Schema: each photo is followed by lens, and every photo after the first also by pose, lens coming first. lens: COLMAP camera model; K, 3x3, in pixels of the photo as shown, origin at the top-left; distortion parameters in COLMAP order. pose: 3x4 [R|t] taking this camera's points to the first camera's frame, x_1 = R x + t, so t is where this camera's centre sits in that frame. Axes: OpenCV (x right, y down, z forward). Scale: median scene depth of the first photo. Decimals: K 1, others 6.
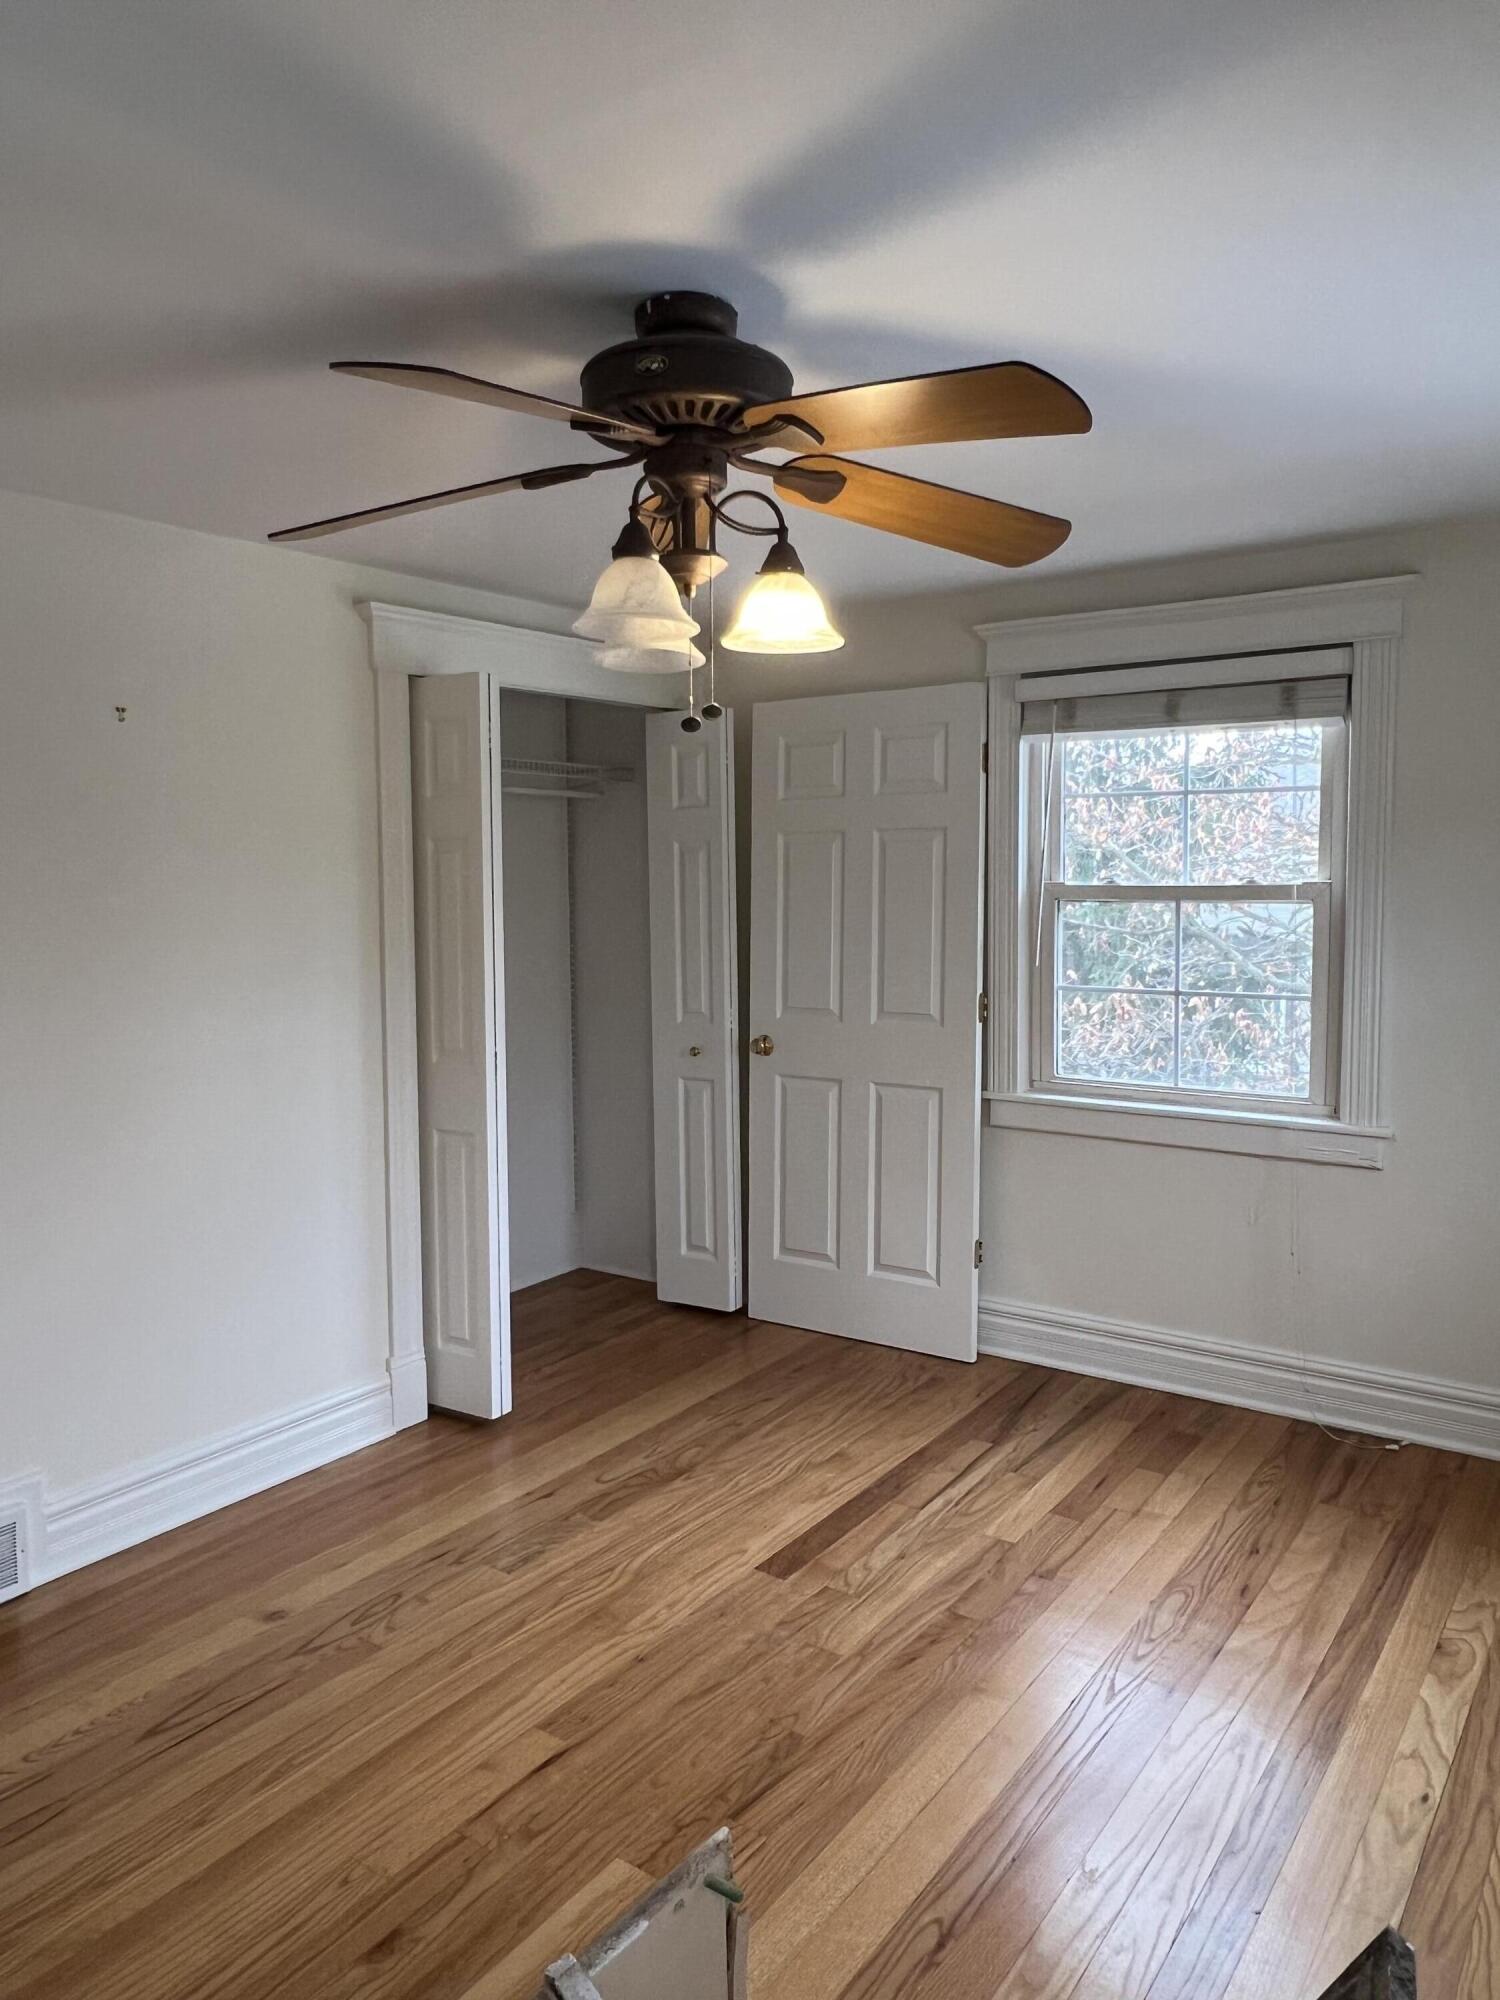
lens RADIAL K [[1376.0, 0, 753.3], [0, 1376.0, 990.2], [0, 0, 1]] dist [-0.005138, -0.002154]
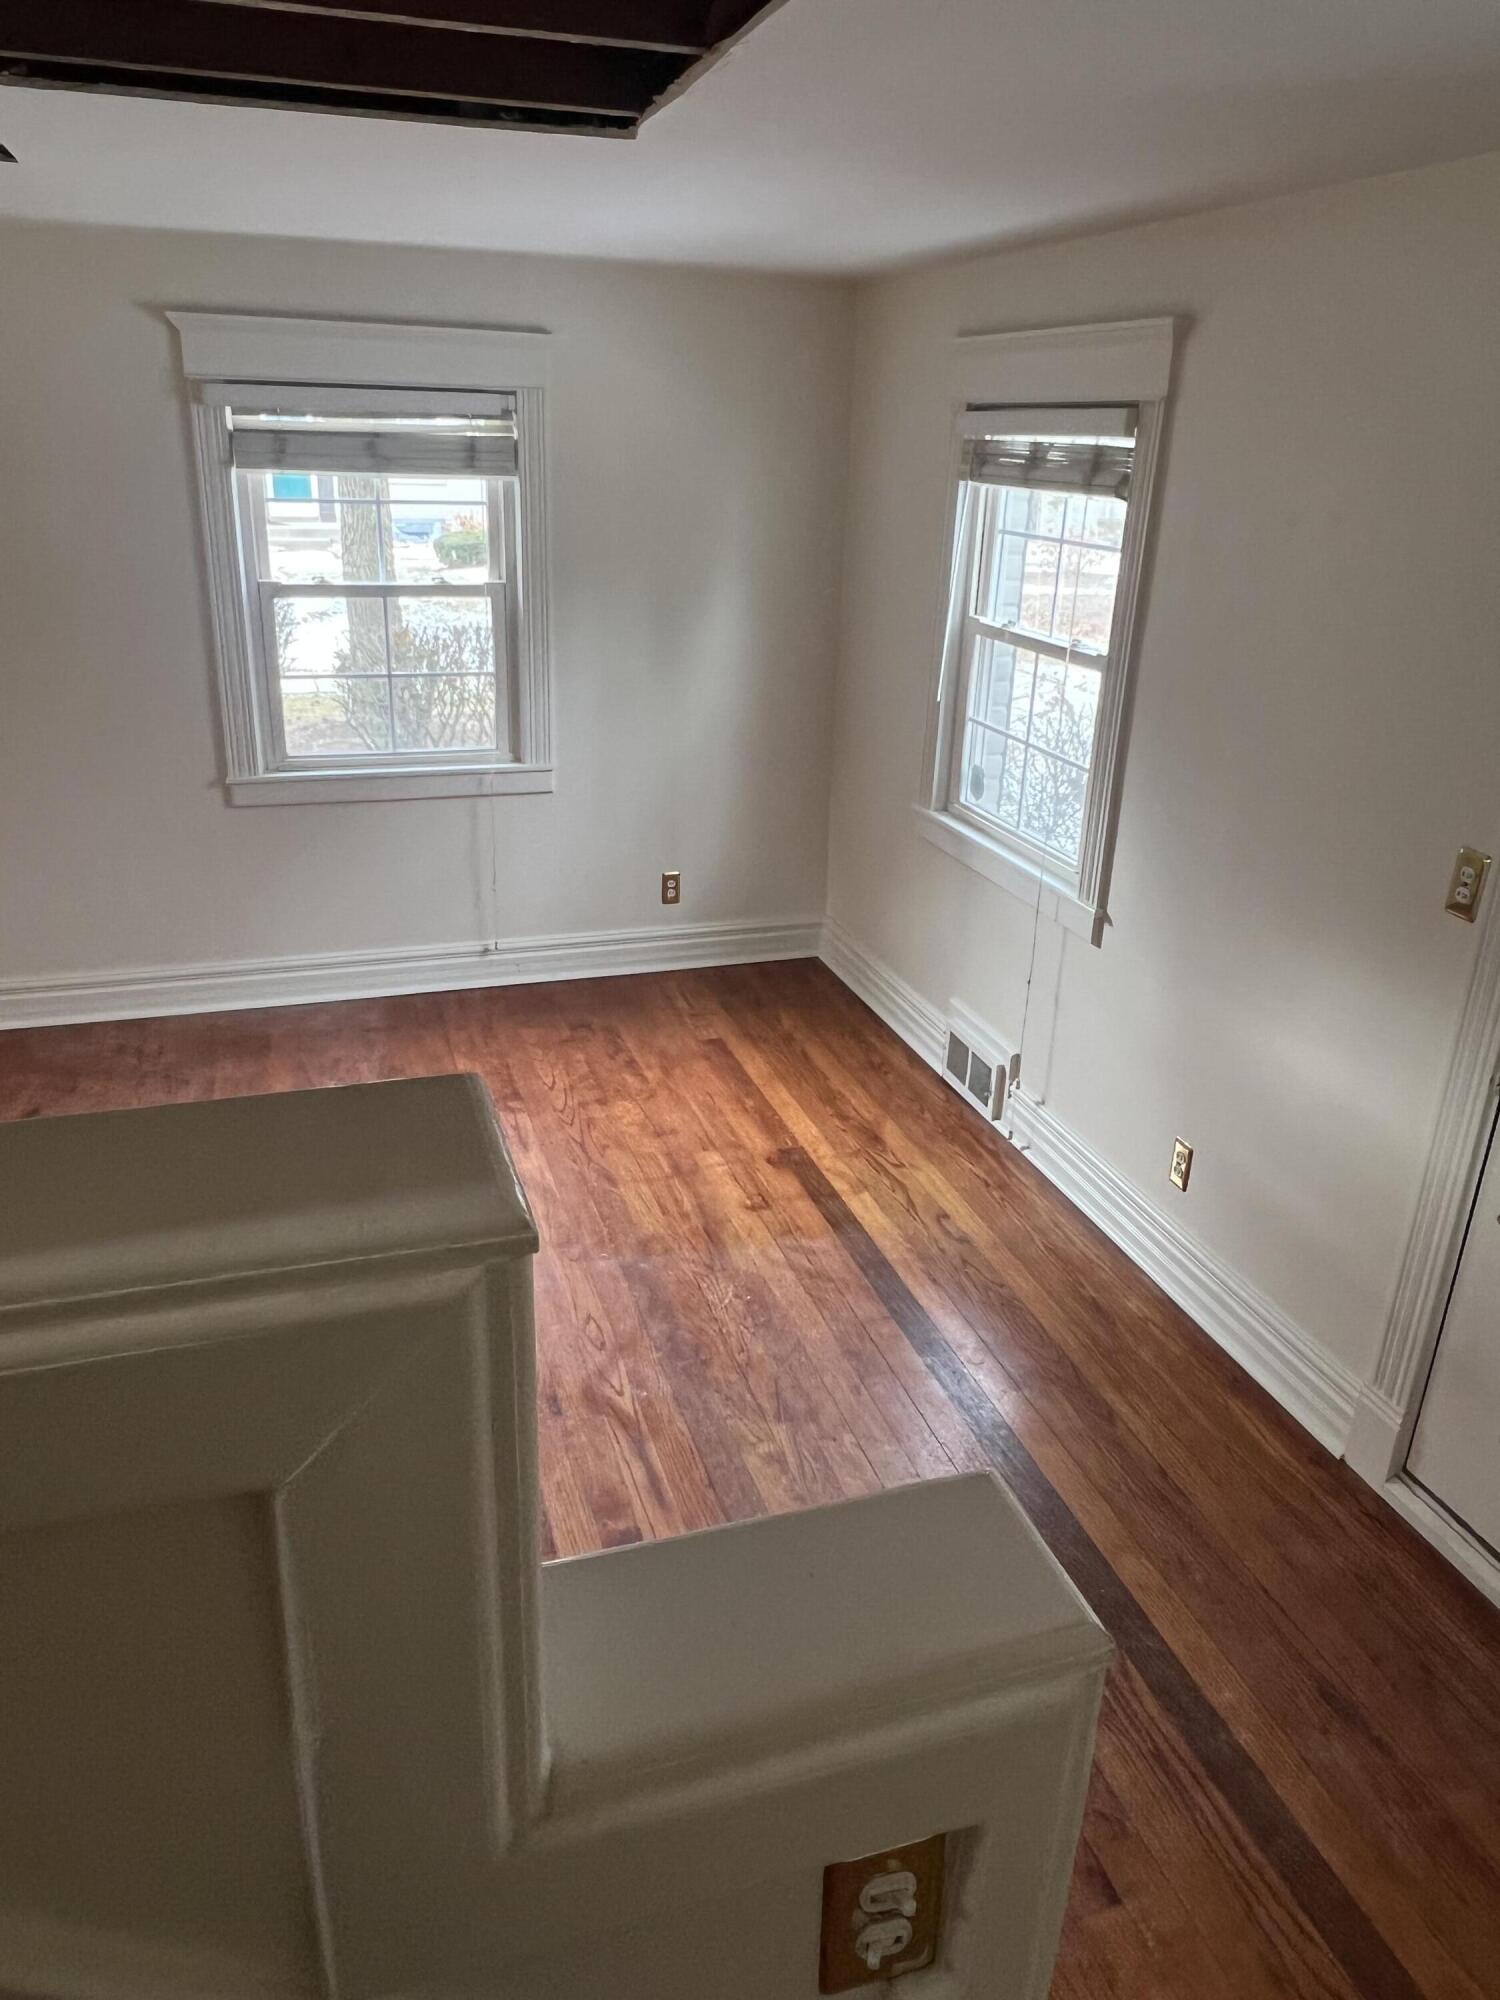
lens RADIAL K [[1376.0, 0, 753.3], [0, 1376.0, 990.2], [0, 0, 1]] dist [-0.005138, -0.002154]
pose [[0.590449, -0.276018, 0.758409, -0.531135], [0.031109, 0.946786, 0.320357, -0.120548], [-0.806475, -0.165561, 0.567616, -0.002387]]
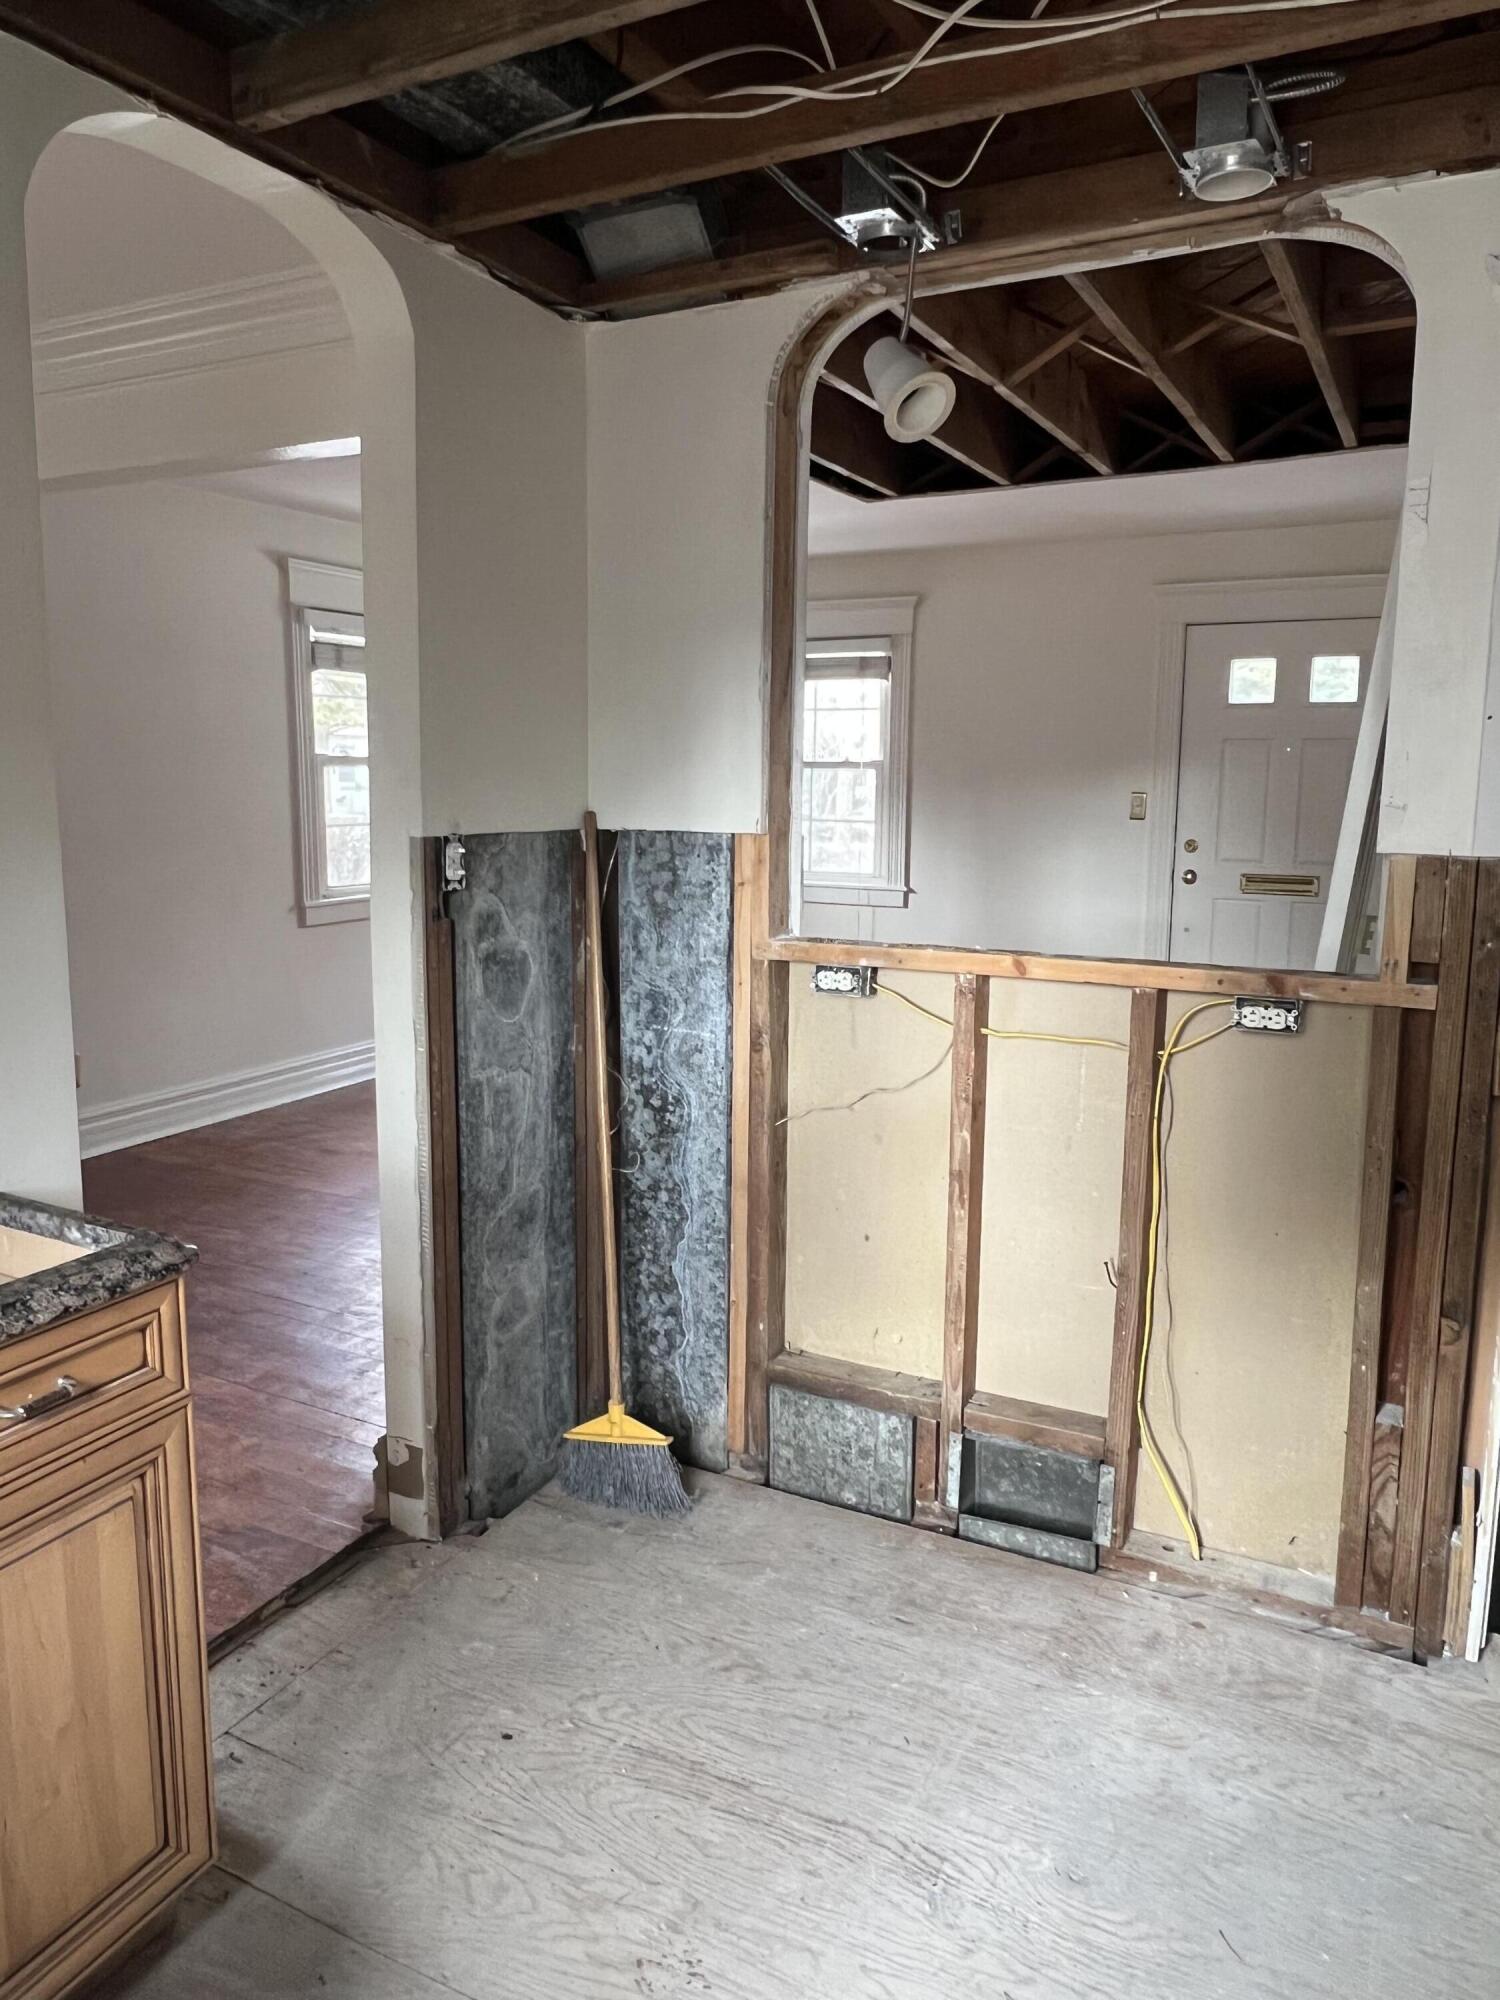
lens RADIAL K [[1376.0, 0, 753.3], [0, 1376.0, 990.2], [0, 0, 1]] dist [-0.005138, -0.002154]
pose [[-0.137448, -0.150085, 0.979072, -1.434411], [0.080809, 0.983460, 0.162102, -0.034551], [-0.987207, 0.101399, -0.123047, 0.807199]]
